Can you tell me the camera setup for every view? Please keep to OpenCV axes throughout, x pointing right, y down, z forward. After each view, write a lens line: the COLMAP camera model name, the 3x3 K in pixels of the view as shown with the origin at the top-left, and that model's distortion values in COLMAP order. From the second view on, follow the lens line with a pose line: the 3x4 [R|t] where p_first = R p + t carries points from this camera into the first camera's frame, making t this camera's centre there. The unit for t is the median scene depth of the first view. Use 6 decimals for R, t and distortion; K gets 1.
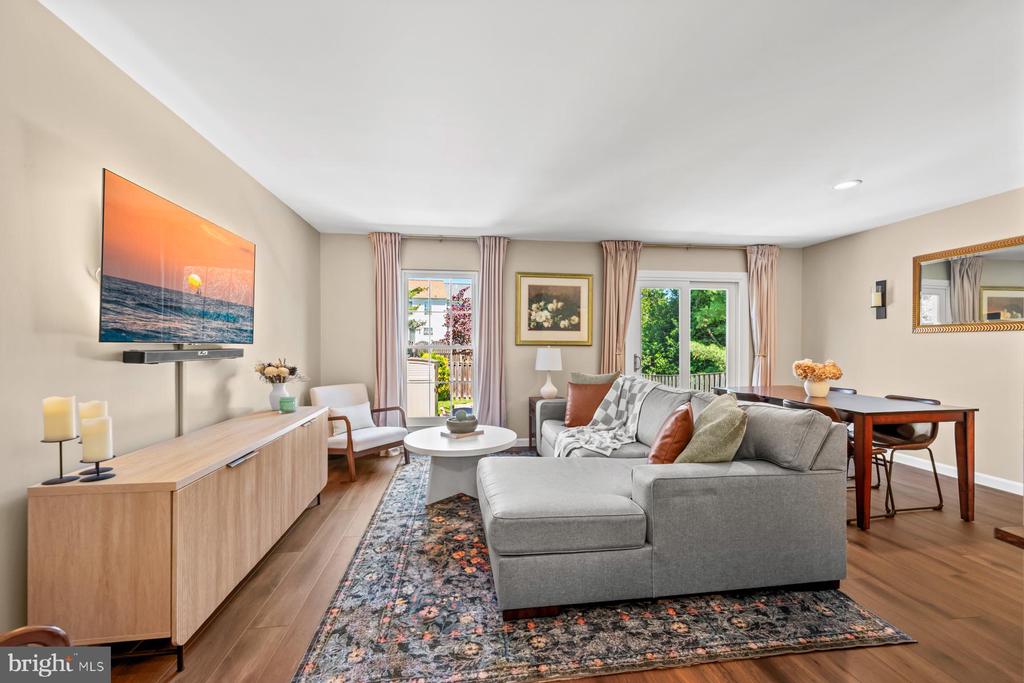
lens RADIAL K [[405.0, 0, 511.2], [0, 405.0, 347.0], [0, 0, 1]] dist [0.000042, 0.000025]
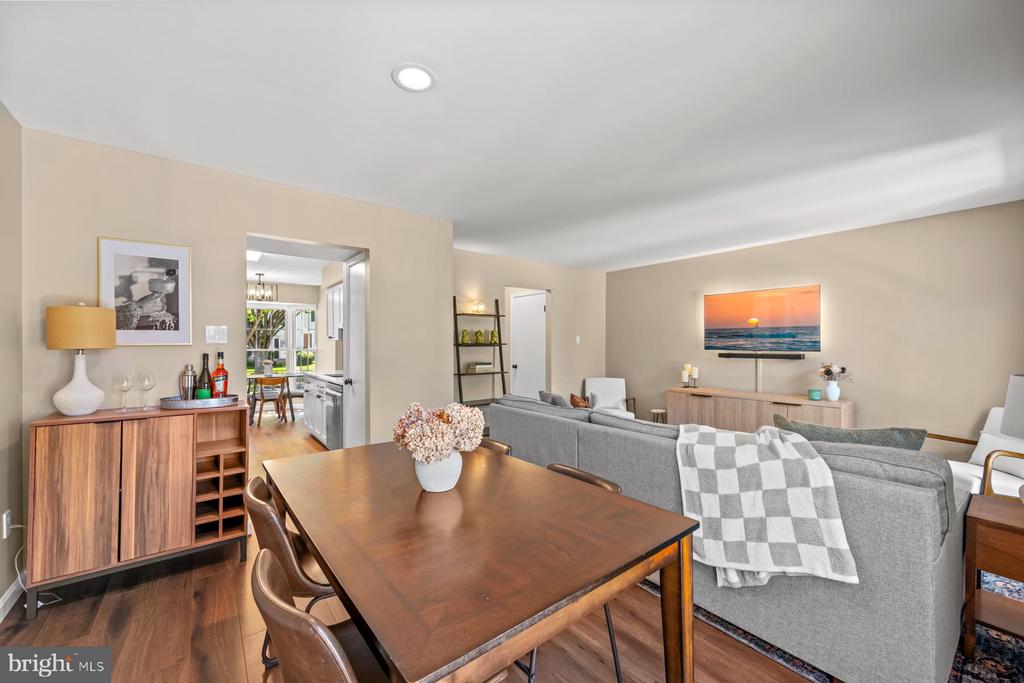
lens RADIAL K [[393.7, 0, 512.0], [0, 393.7, 341.5], [0, 0, 1]] dist [-0.008424, -0.000154]
pose [[-0.867159, -0.006575, -0.497988, 0.750743], [-0.003011, 0.999964, -0.007959, -0.021141], [0.498022, -0.005402, -0.867147, 1.191548]]
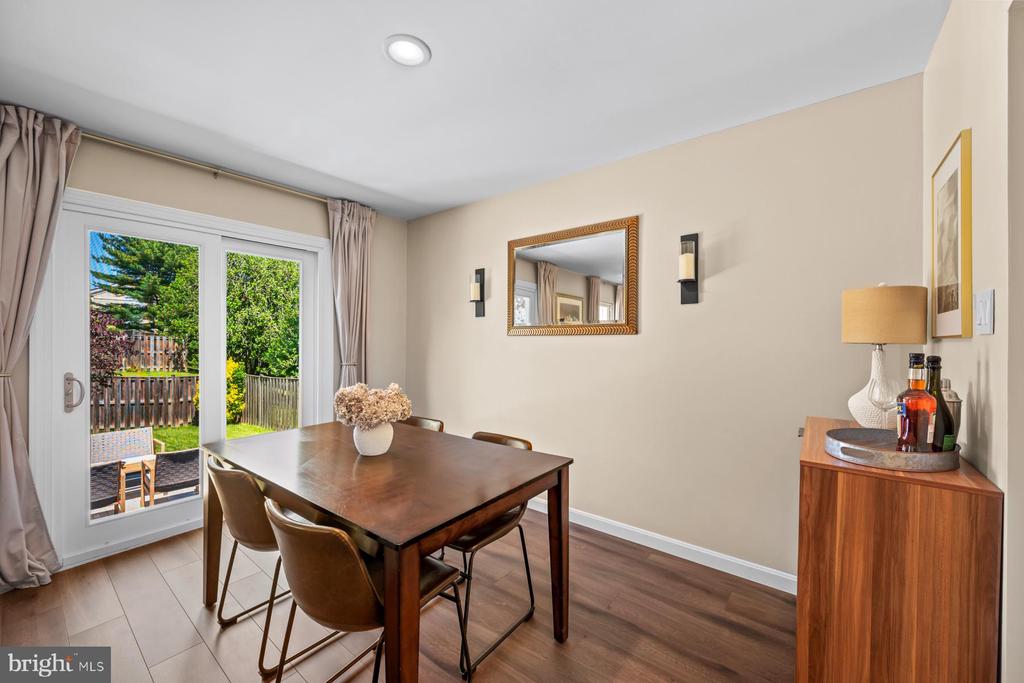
lens RADIAL K [[400.2, 0, 509.9], [0, 400.2, 340.4], [0, 0, 1]] dist [-0.001046, -0.000361]
pose [[0.722780, 0.003951, 0.691067, 0.442628], [-0.000939, 0.999988, -0.004734, -0.020729], [-0.691077, 0.002773, 0.722776, 0.419552]]
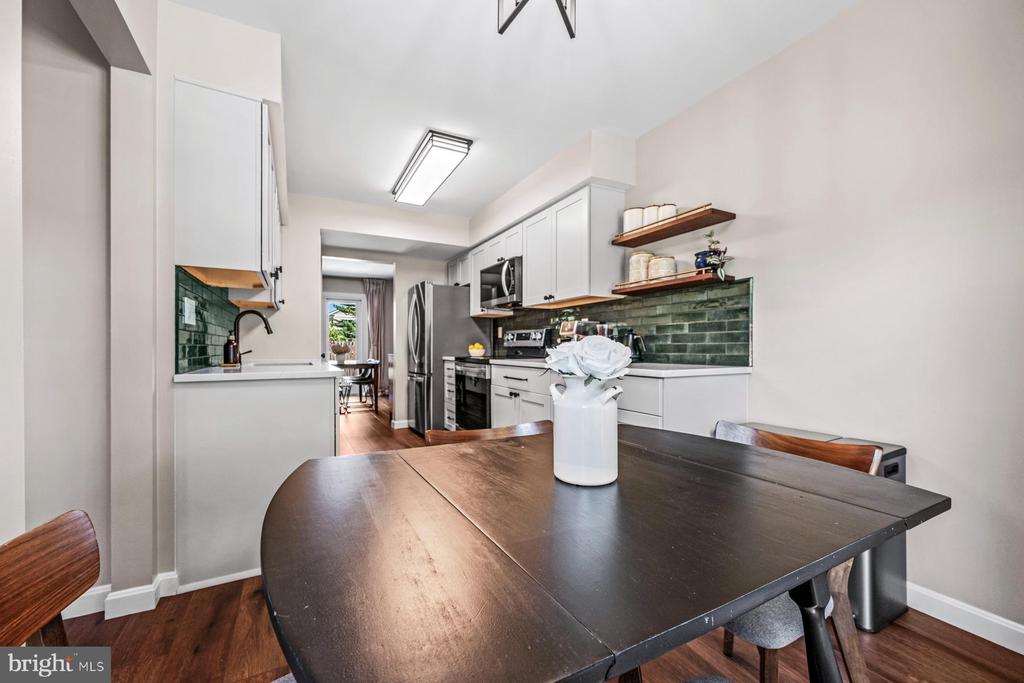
lens RADIAL K [[405.0, 0, 511.2], [0, 405.0, 347.0], [0, 0, 1]] dist [0.000042, 0.000025]
pose [[0.937379, -0.001185, 0.348309, 0.720278], [0.002544, 0.999991, -0.003445, 0.052619], [-0.348302, 0.004116, 0.937373, -0.991386]]
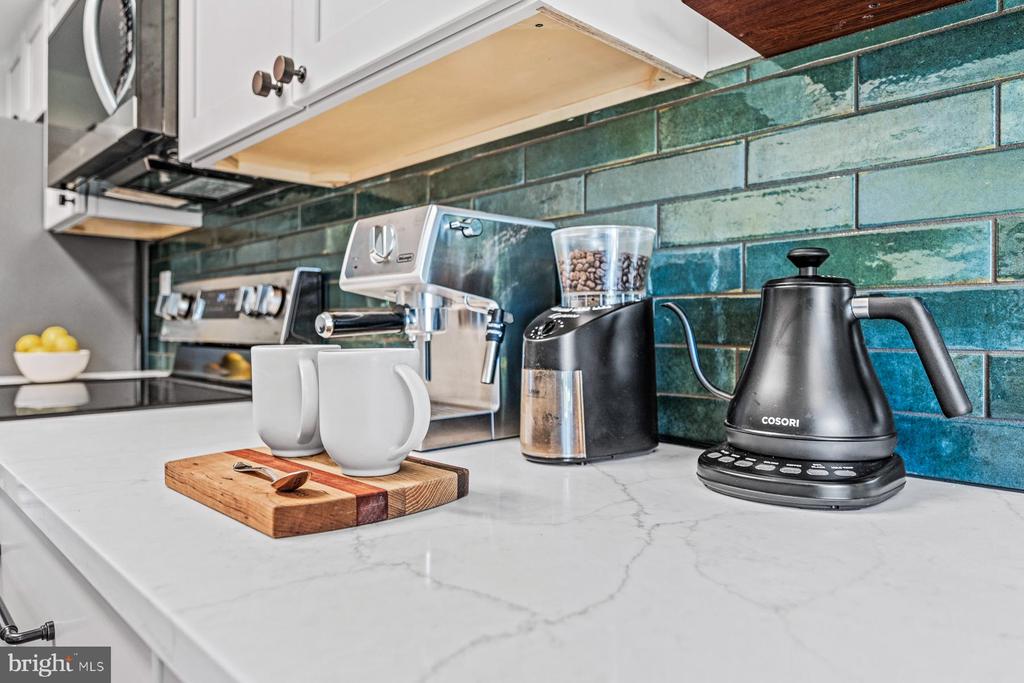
lens RADIAL K [[682.8, 0, 510.5], [0, 682.8, 336.8], [0, 0, 1]] dist [0.003889, 0.001345]
pose [[0.802708, -0.004643, 0.596354, 0.996270], [-0.000033, 0.999969, 0.007829, 0.040280], [-0.596372, -0.006304, 0.802683, -0.499585]]
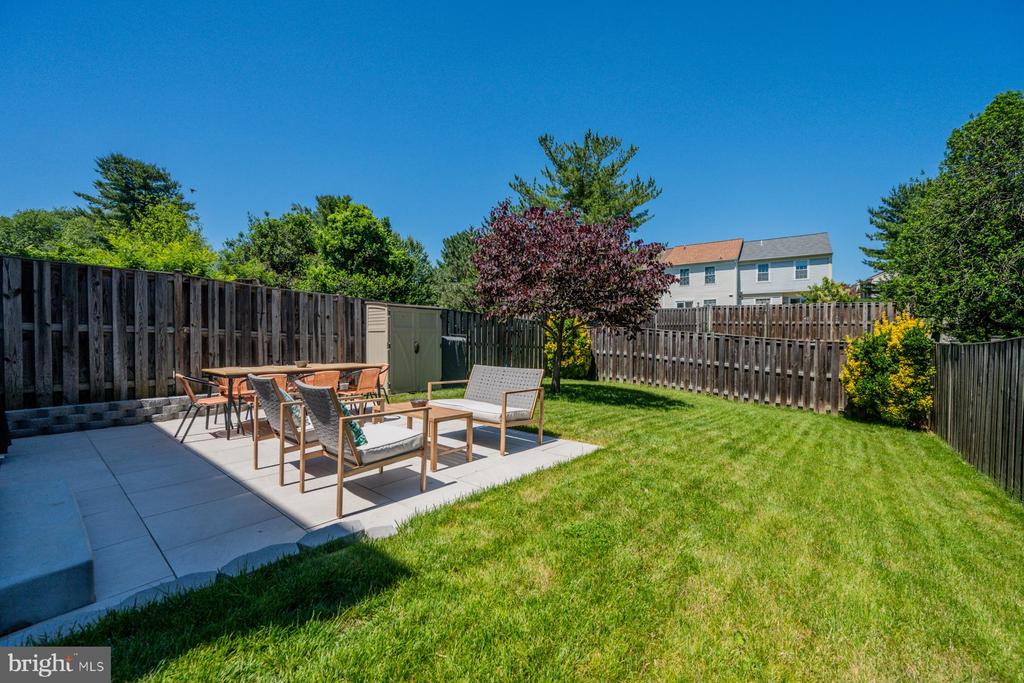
lens RADIAL K [[409.7, 0, 512.0], [0, 409.7, 341.5], [0, 0, 1]] dist [-0.001368, -0.000318]
pose [[0.675730, 0.009836, -0.737084, 1.309485], [-0.000233, 0.999914, 0.013130, 0.248784], [0.737149, -0.008700, 0.675674, 1.873630]]
